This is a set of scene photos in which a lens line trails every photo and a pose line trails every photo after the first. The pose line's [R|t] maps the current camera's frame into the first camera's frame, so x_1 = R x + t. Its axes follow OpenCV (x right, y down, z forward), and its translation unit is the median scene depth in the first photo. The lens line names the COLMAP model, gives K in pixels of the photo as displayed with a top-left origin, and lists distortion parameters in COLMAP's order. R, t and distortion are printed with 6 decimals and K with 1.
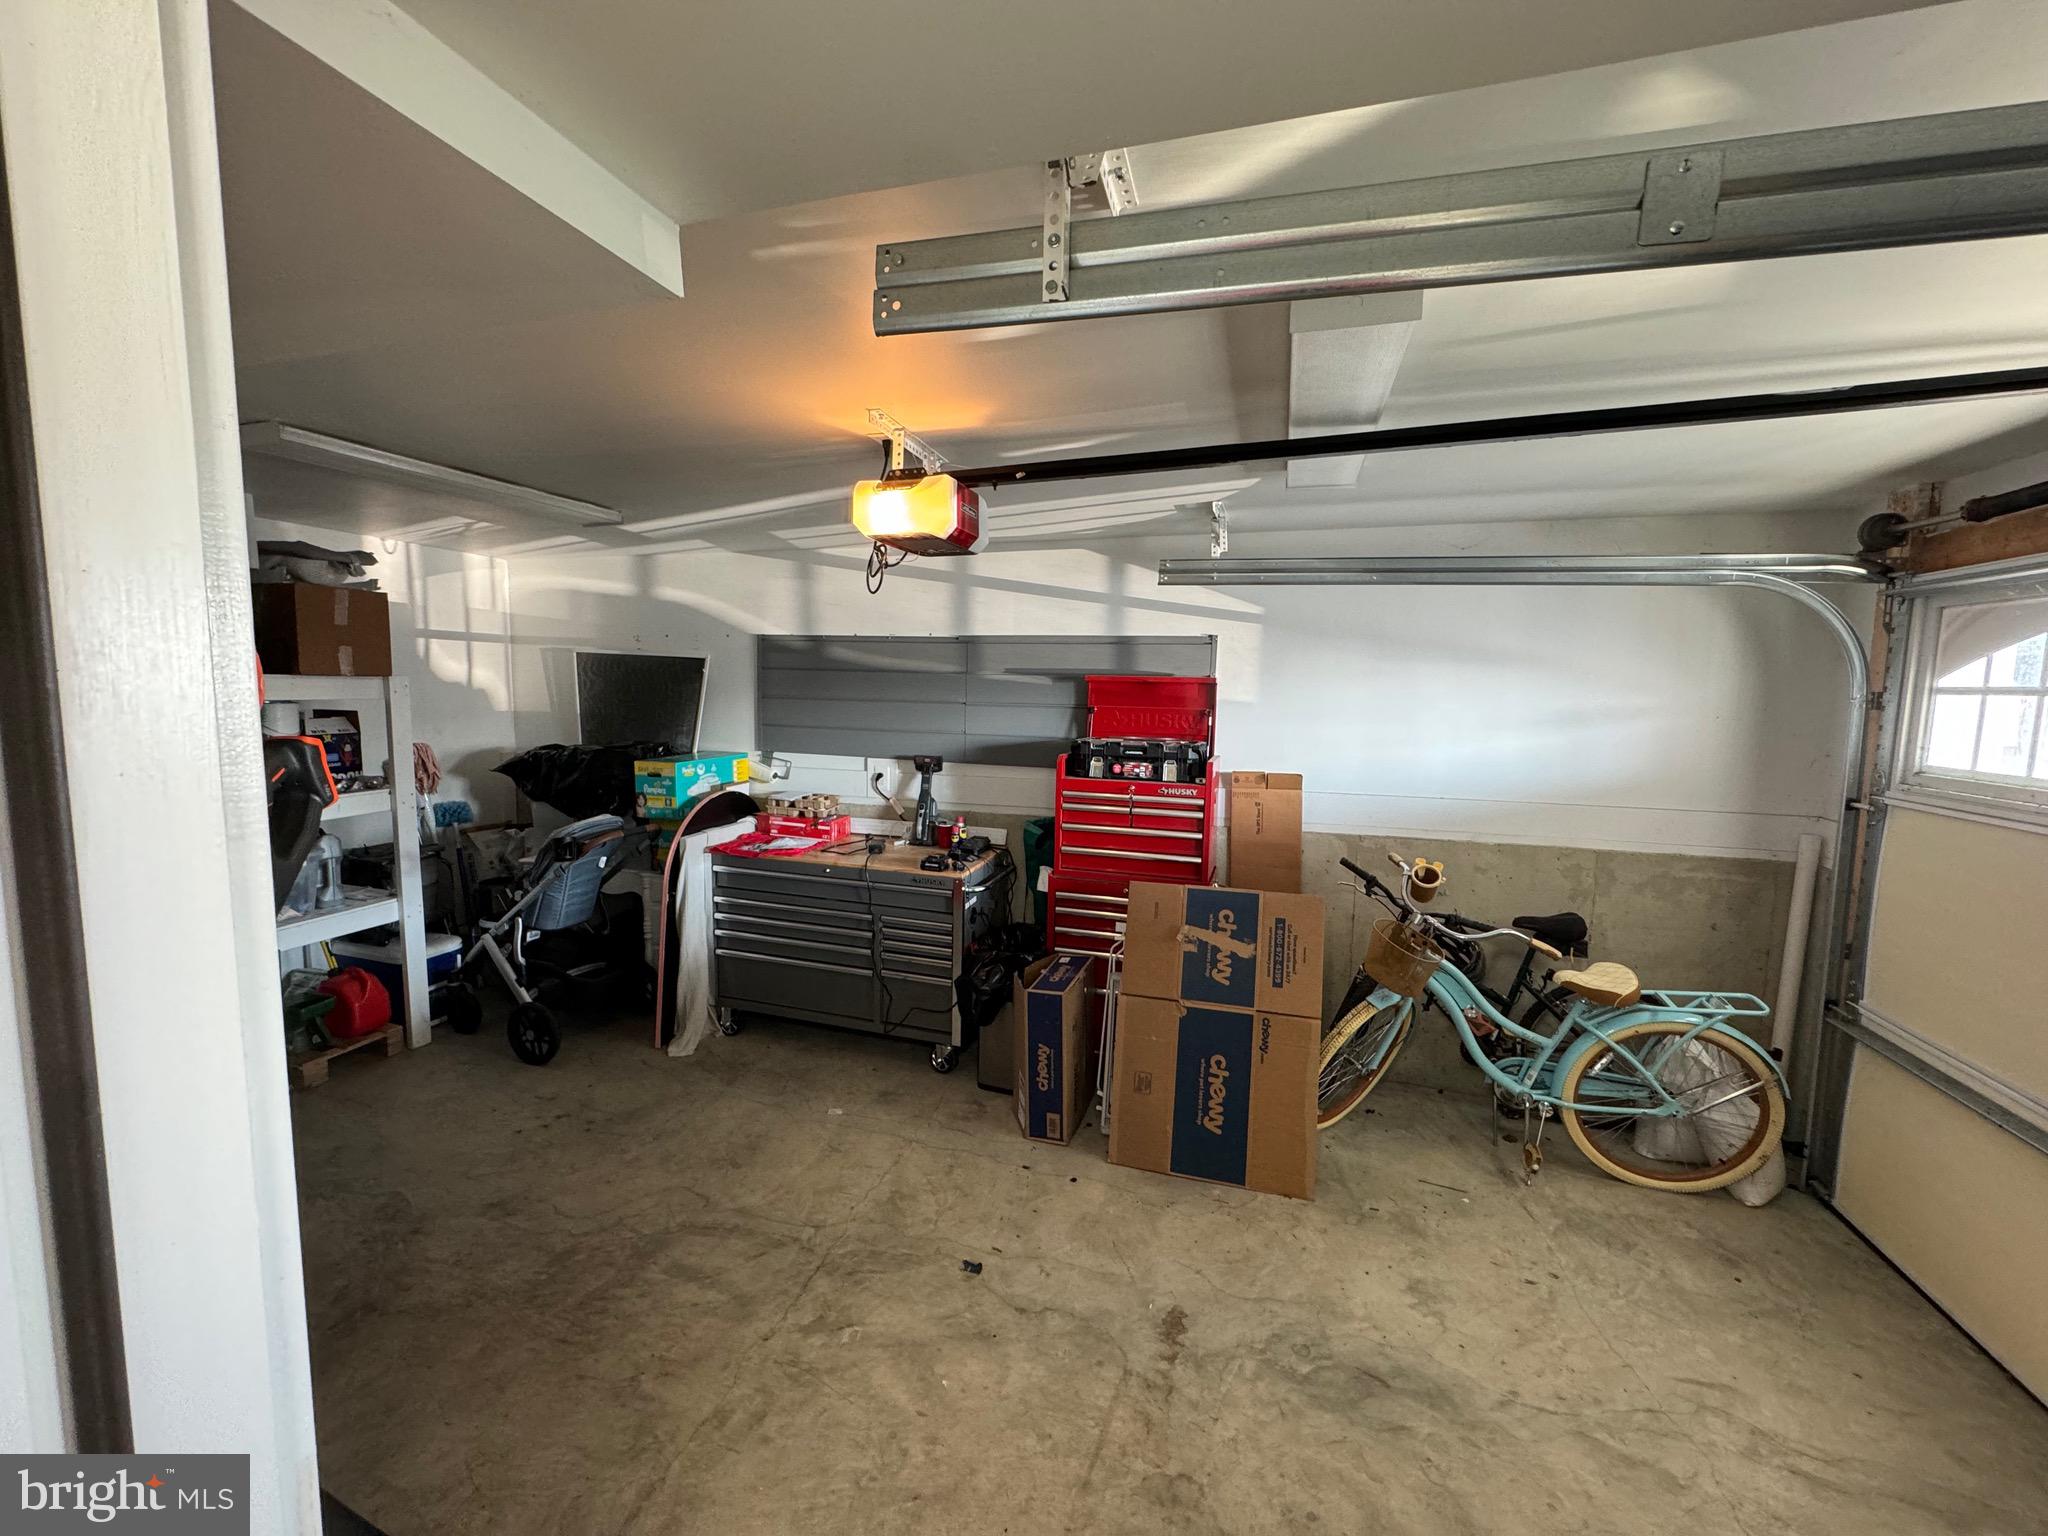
lens RADIAL K [[821.0, 0, 1024.0], [0, 821.0, 767.4], [0, 0, 1]] dist [0.000240, 0.000727]
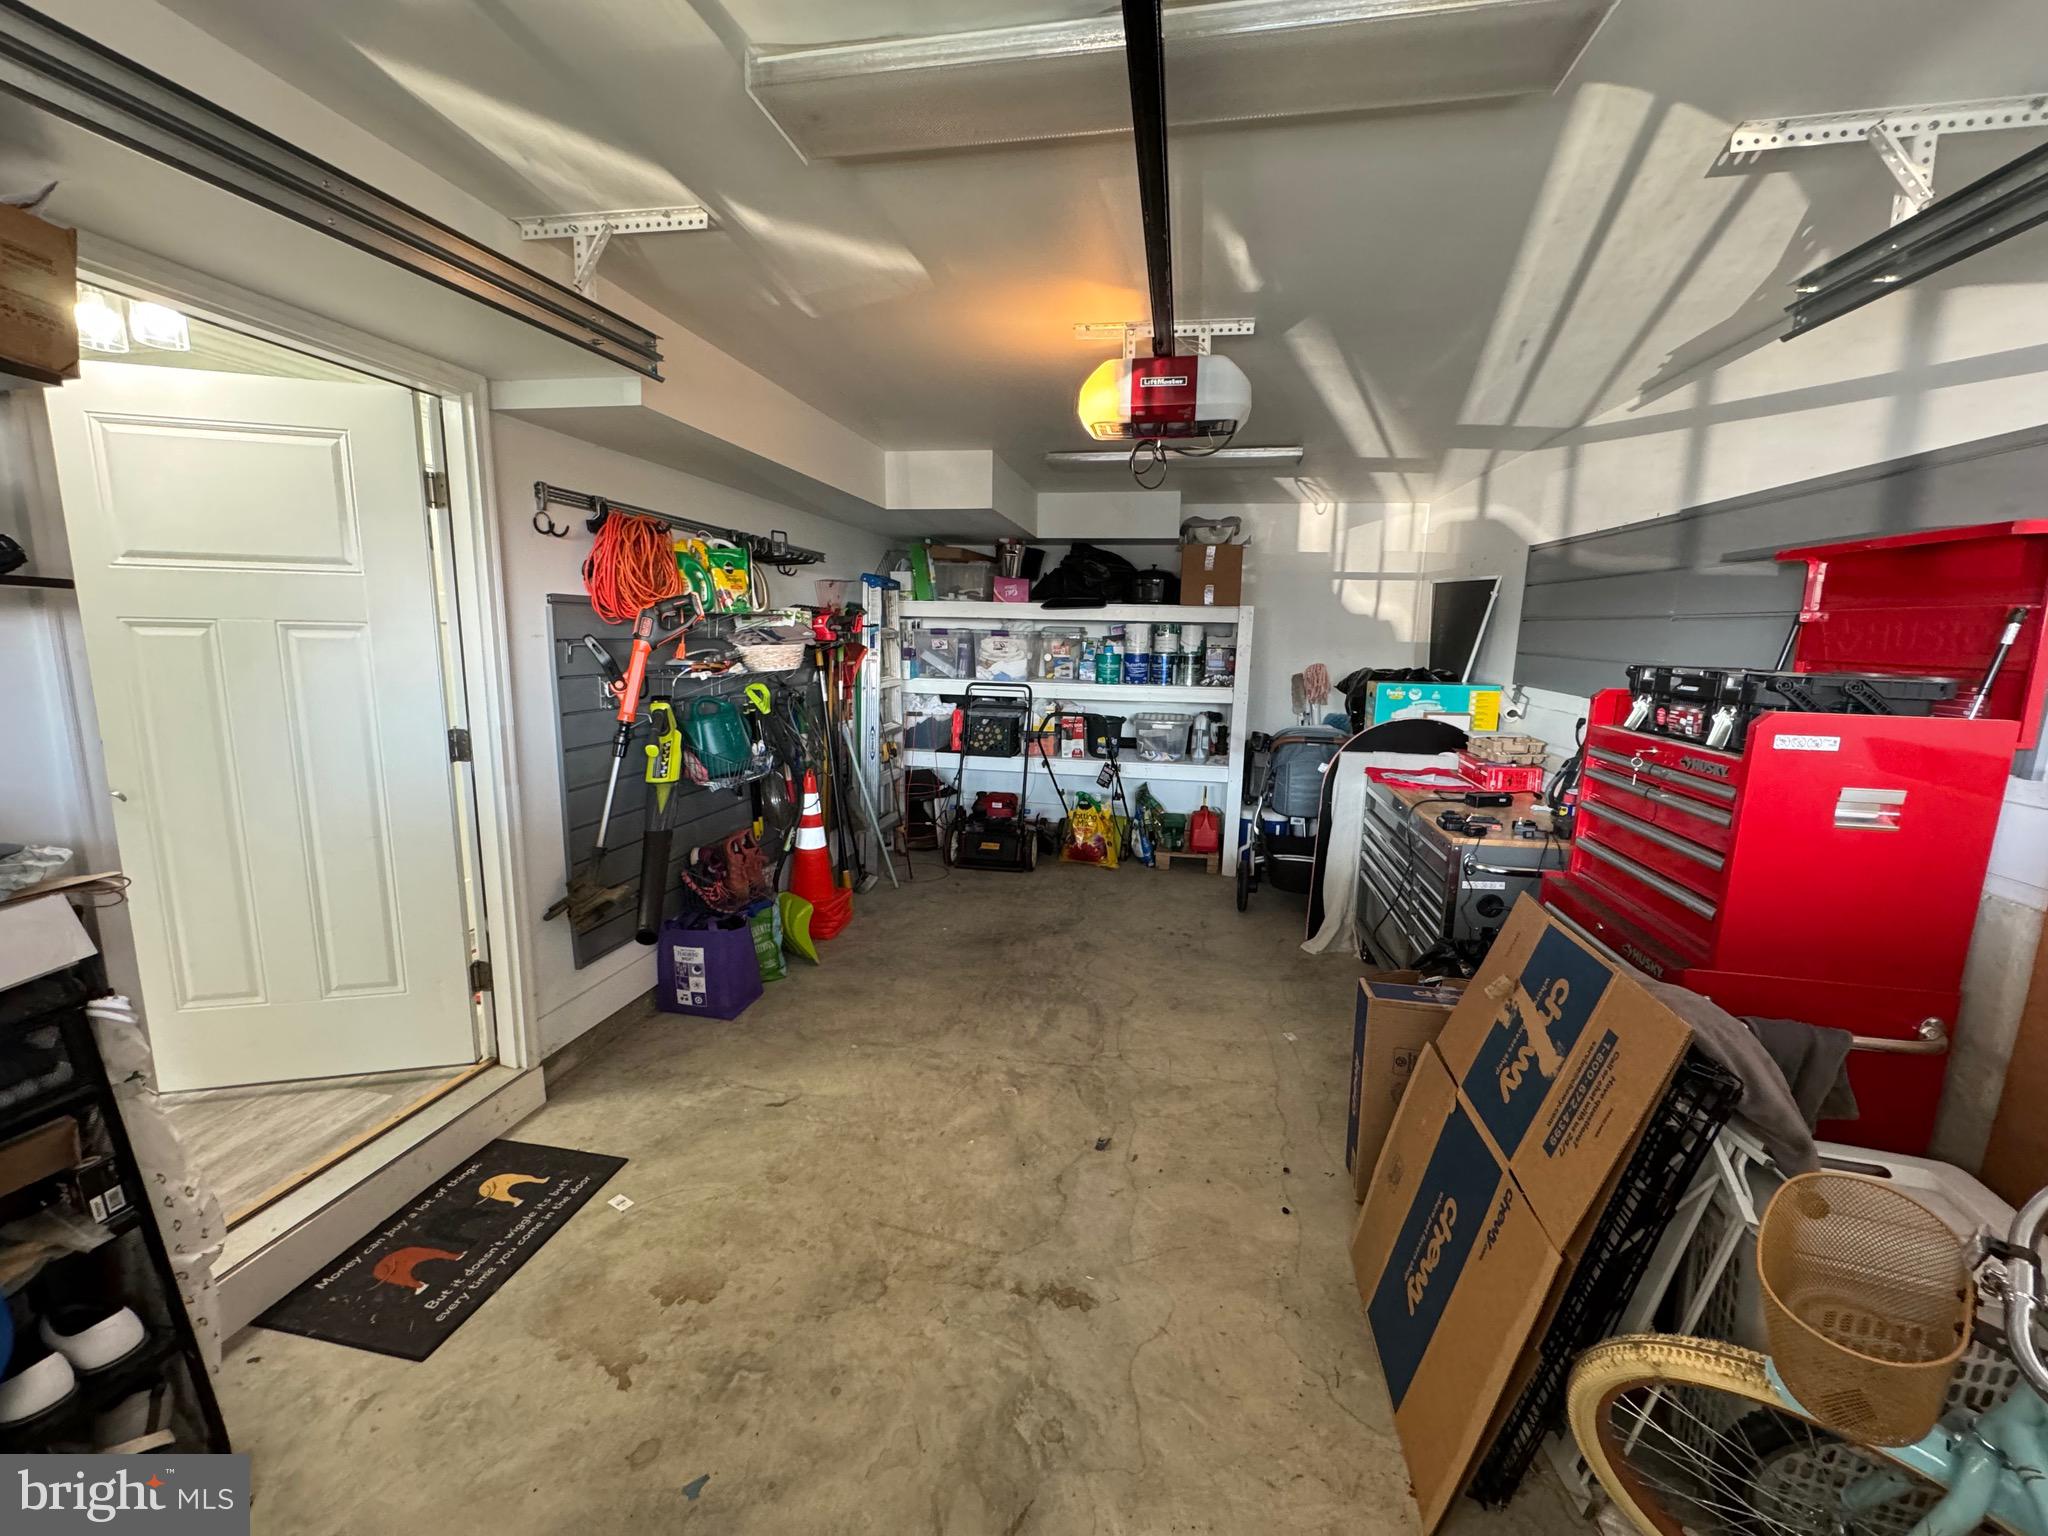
lens RADIAL K [[821.0, 0, 1022.8], [0, 821.0, 767.0], [0, 0, 1]] dist [0.000240, 0.000727]
pose [[0.100177, 0.149932, -0.983608, 0.572463], [-0.118931, 0.983298, 0.137772, 0.009347], [0.987836, 0.103180, 0.116335, 0.481529]]
